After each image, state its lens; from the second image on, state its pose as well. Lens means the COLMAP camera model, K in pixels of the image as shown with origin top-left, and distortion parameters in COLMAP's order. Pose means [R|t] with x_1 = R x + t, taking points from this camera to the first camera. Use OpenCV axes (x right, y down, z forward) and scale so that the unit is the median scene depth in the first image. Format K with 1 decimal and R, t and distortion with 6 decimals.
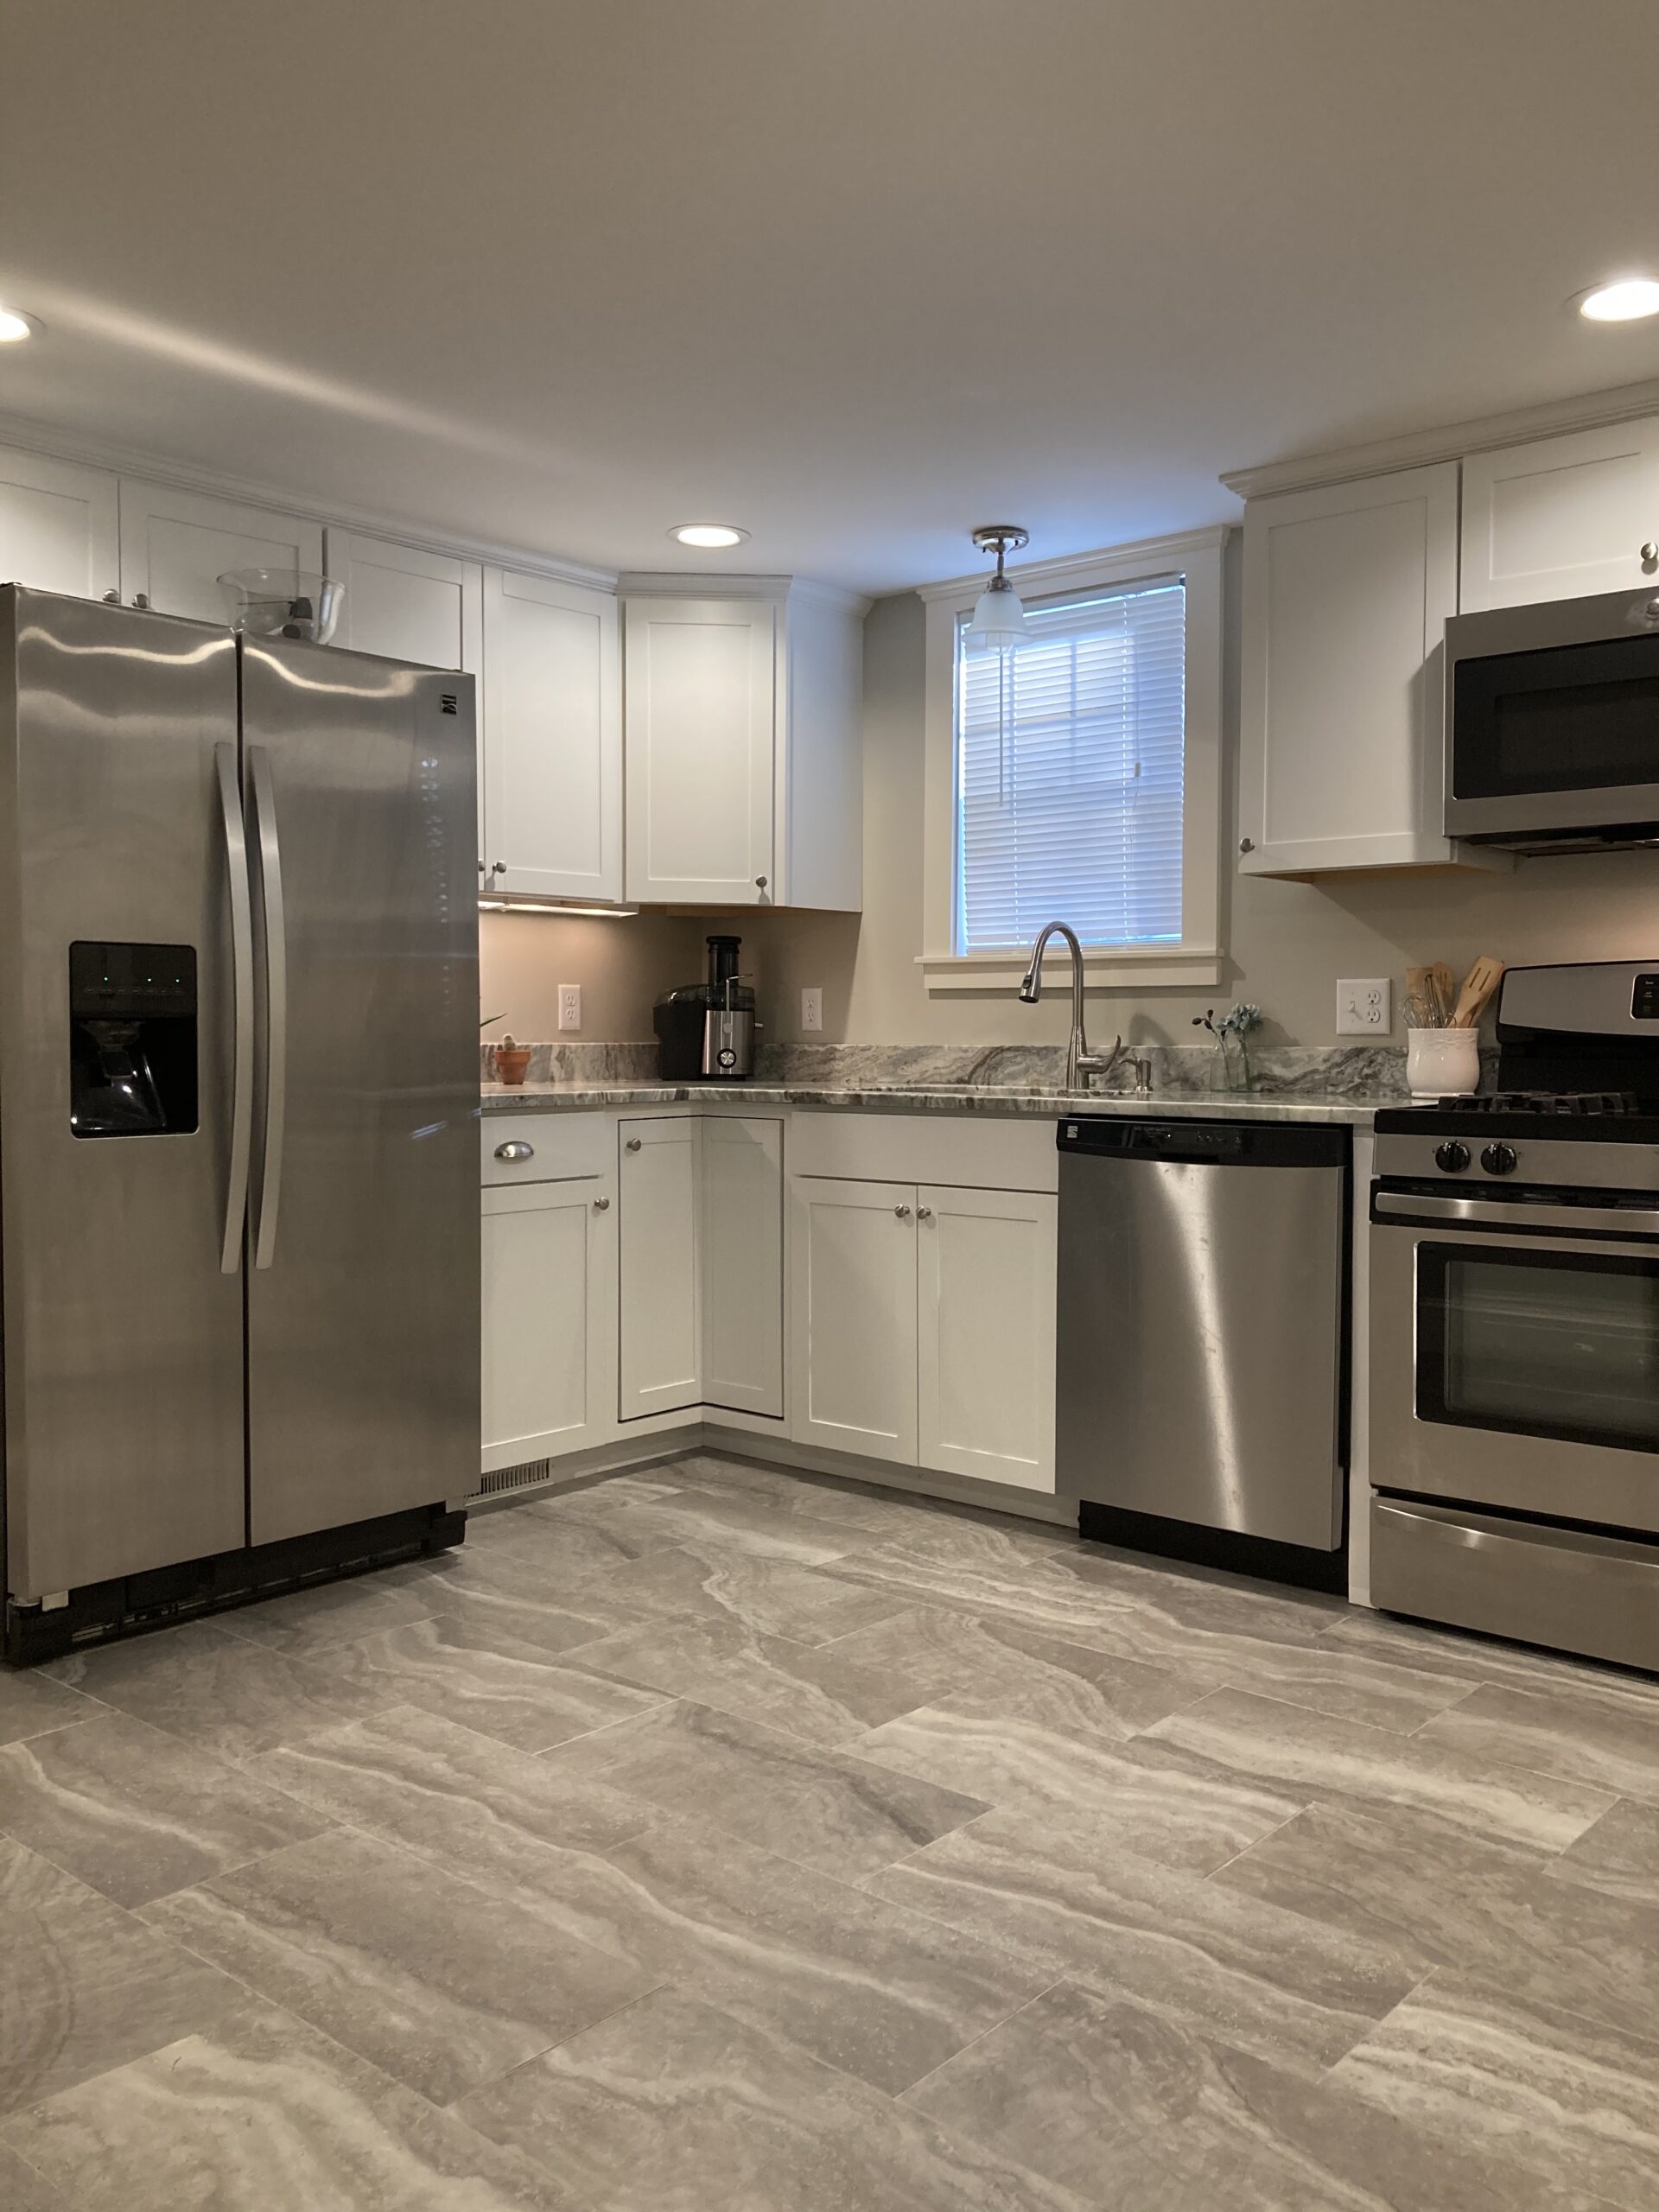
lens RADIAL K [[1803.5, 0, 829.5], [0, 1803.5, 1106.0], [0, 0, 1]] dist [0.069329, -0.081268]
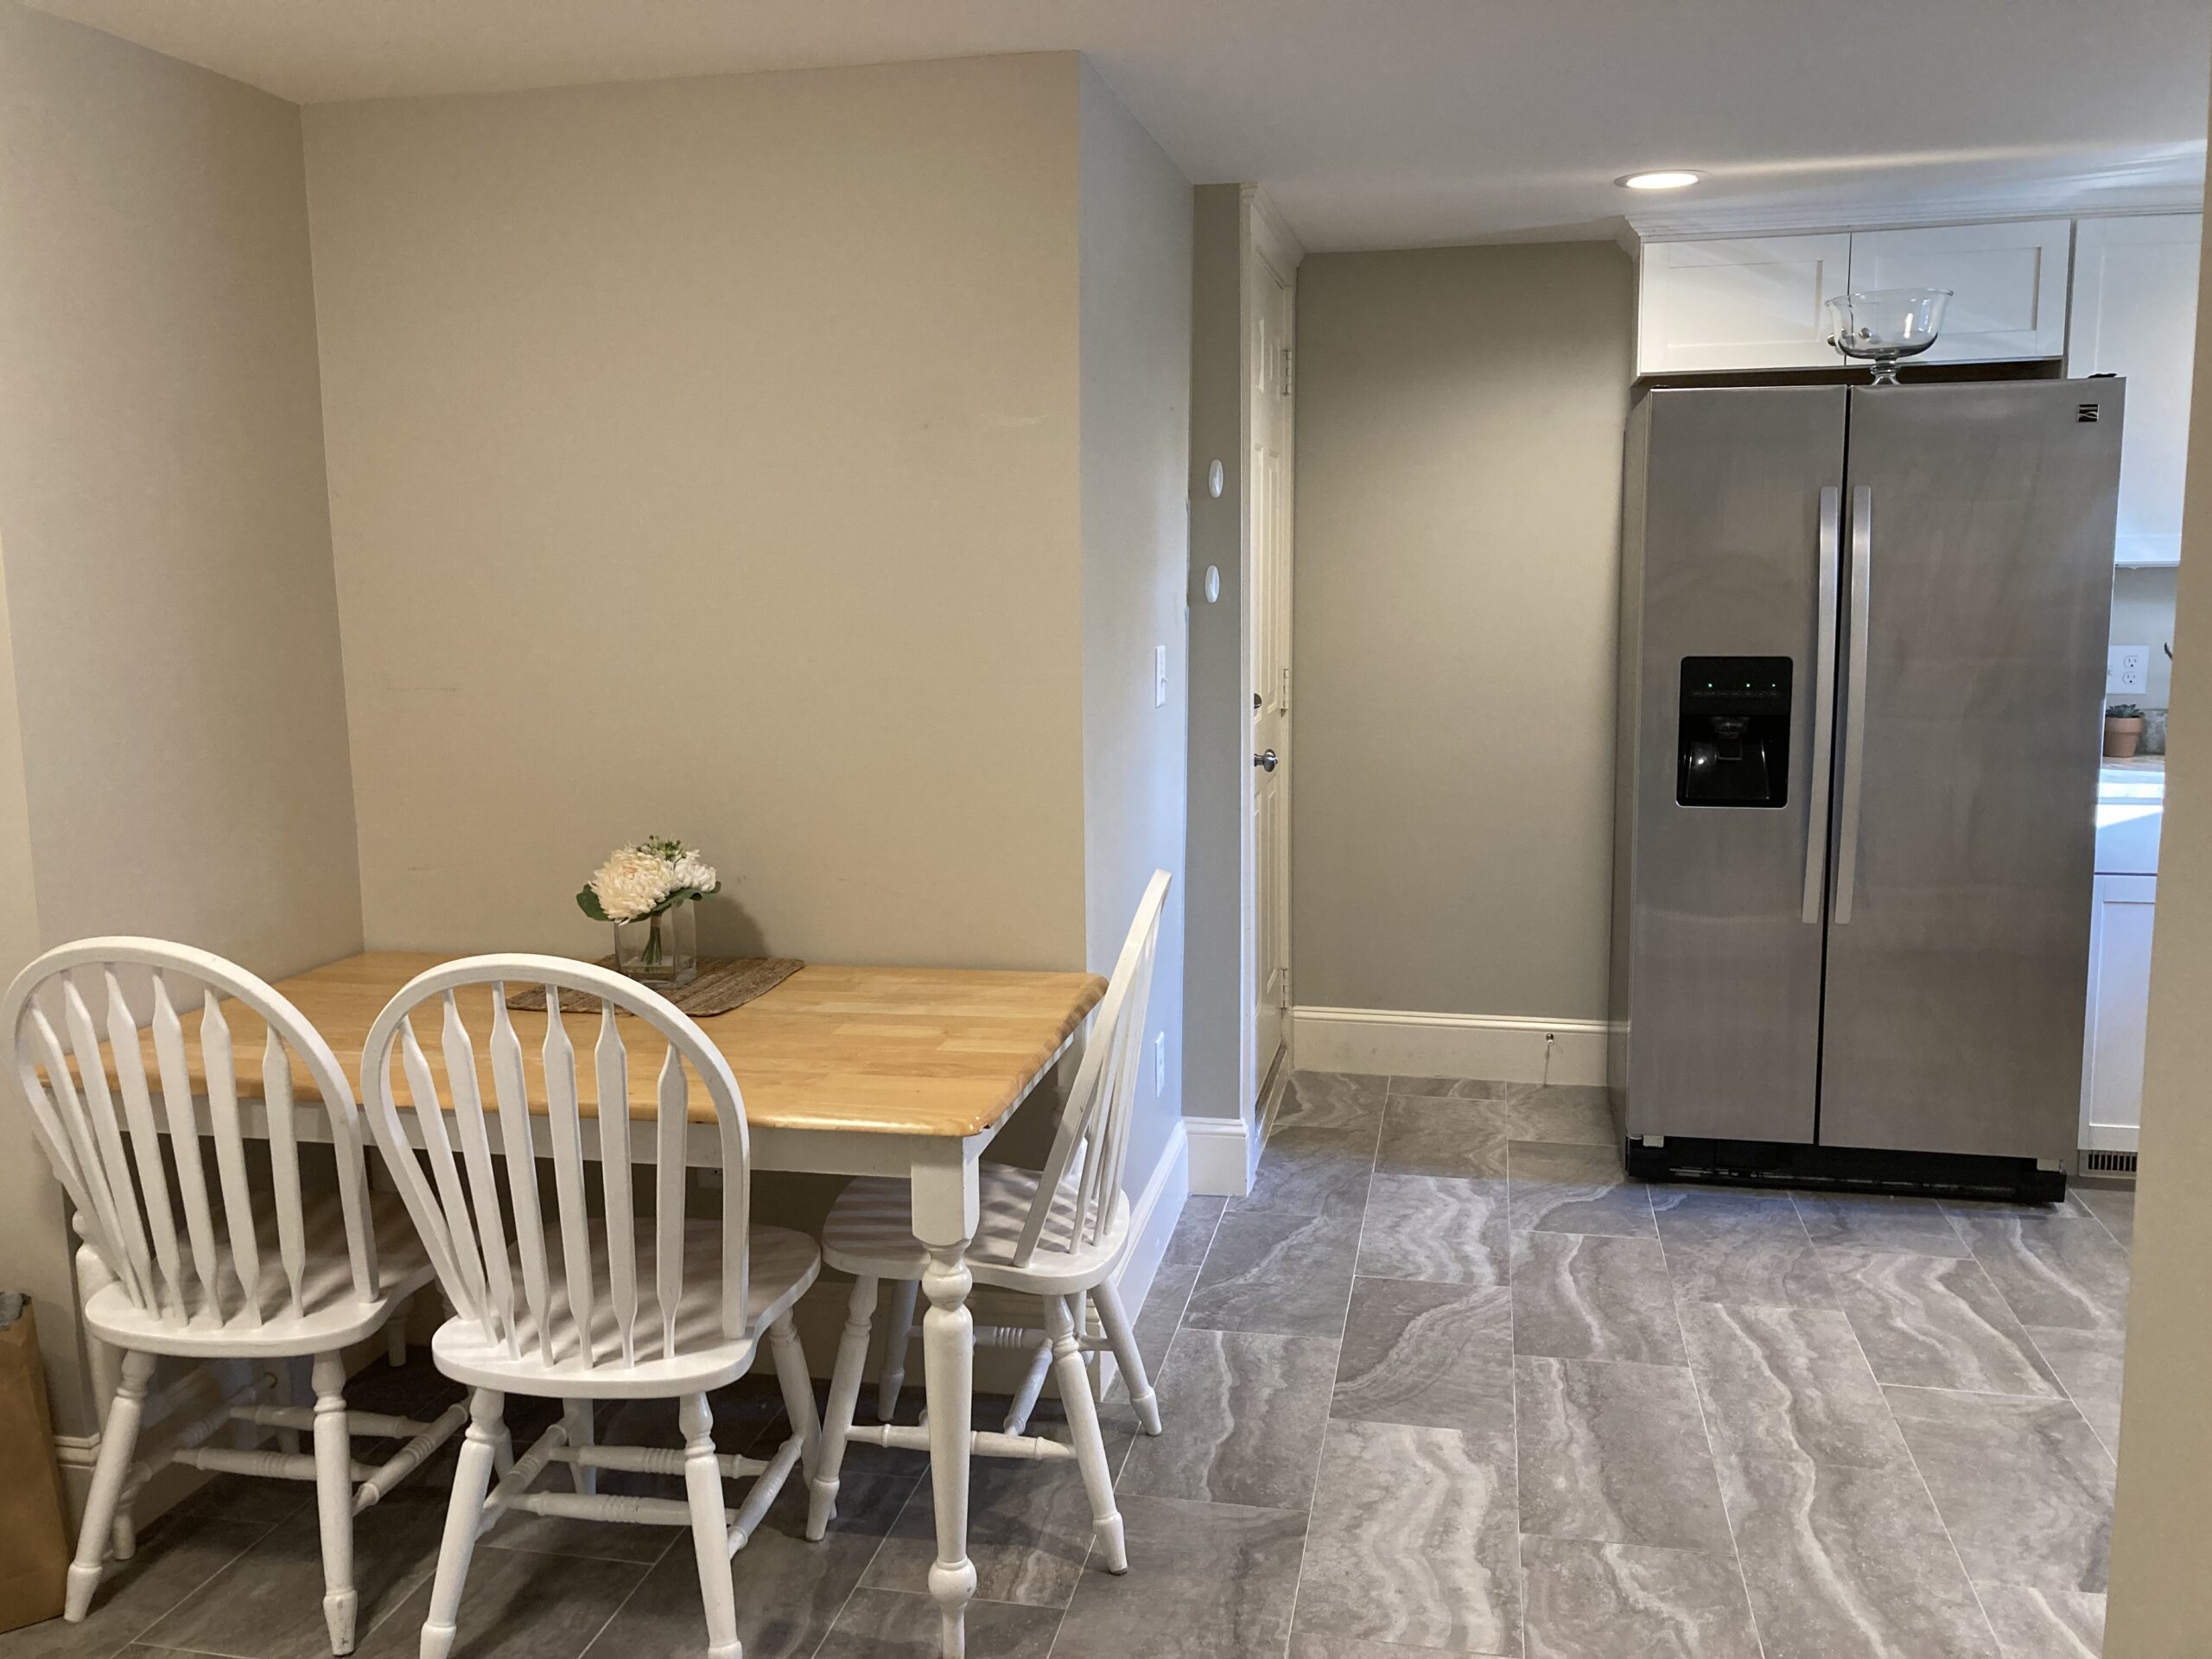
lens RADIAL K [[1803.5, 0, 1078.8], [0, 1803.5, 827.3], [0, 0, 1]] dist [0.069329, -0.081268]
pose [[0.481898, 0.121634, -0.867744, 0.490367], [-0.016440, 0.991399, 0.129837, -0.126950], [0.876073, -0.048303, 0.479753, -0.007736]]
